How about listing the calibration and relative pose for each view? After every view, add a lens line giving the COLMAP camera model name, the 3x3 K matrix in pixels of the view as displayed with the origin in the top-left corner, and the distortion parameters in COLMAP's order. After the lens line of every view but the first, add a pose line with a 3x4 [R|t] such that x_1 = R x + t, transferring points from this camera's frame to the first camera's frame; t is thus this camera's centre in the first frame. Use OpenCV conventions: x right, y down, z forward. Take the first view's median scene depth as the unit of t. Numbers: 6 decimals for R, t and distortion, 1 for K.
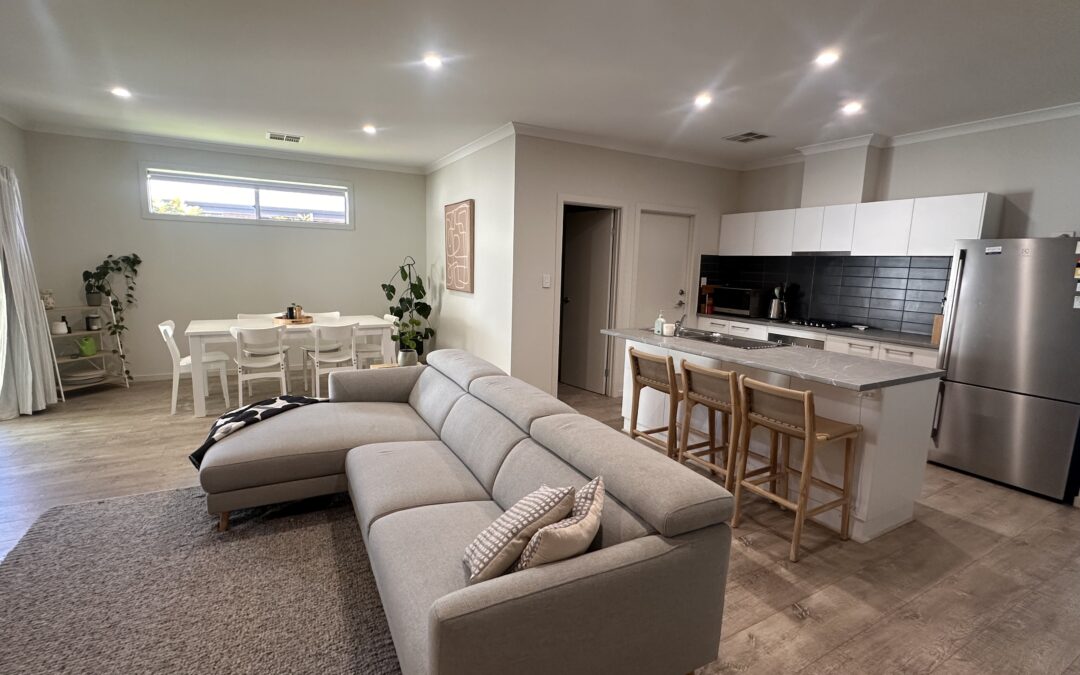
lens RADIAL K [[493.2, 0, 537.2], [0, 493.2, 337.4], [0, 0, 1]] dist [0.000936, 0.000042]
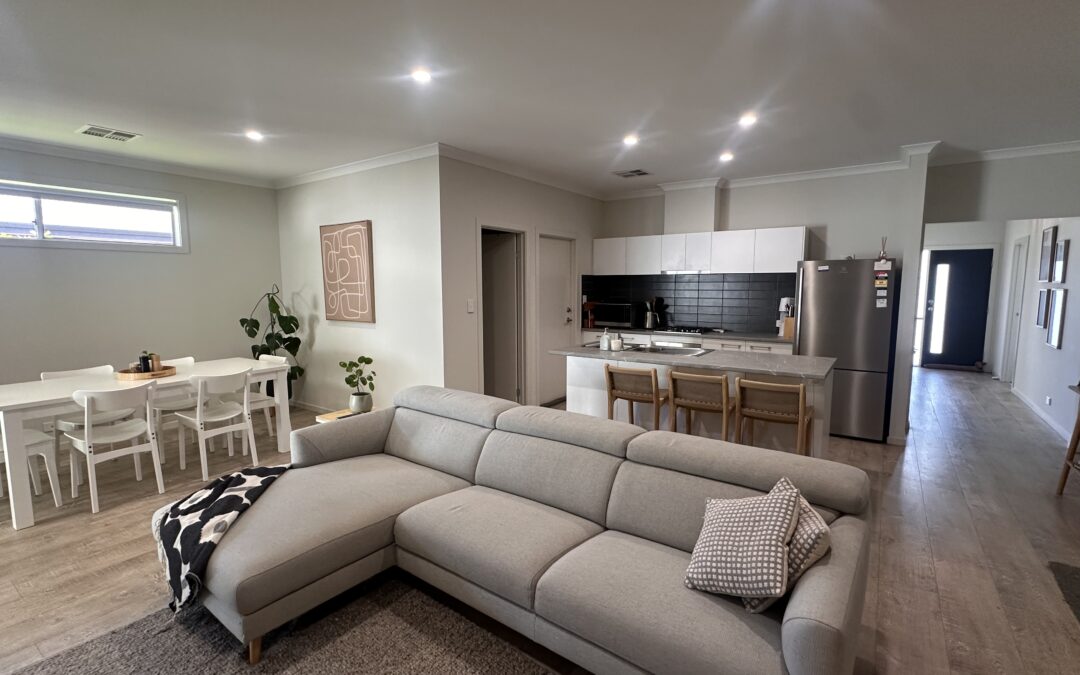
lens RADIAL K [[493.2, 0, 536.2], [0, 493.2, 337.9], [0, 0, 1]] dist [0.000936, 0.000042]
pose [[0.905889, -0.075867, 0.416665, -0.261568], [0.090843, 0.995733, -0.016200, -0.022204], [-0.413659, 0.052527, 0.908916, 0.059081]]
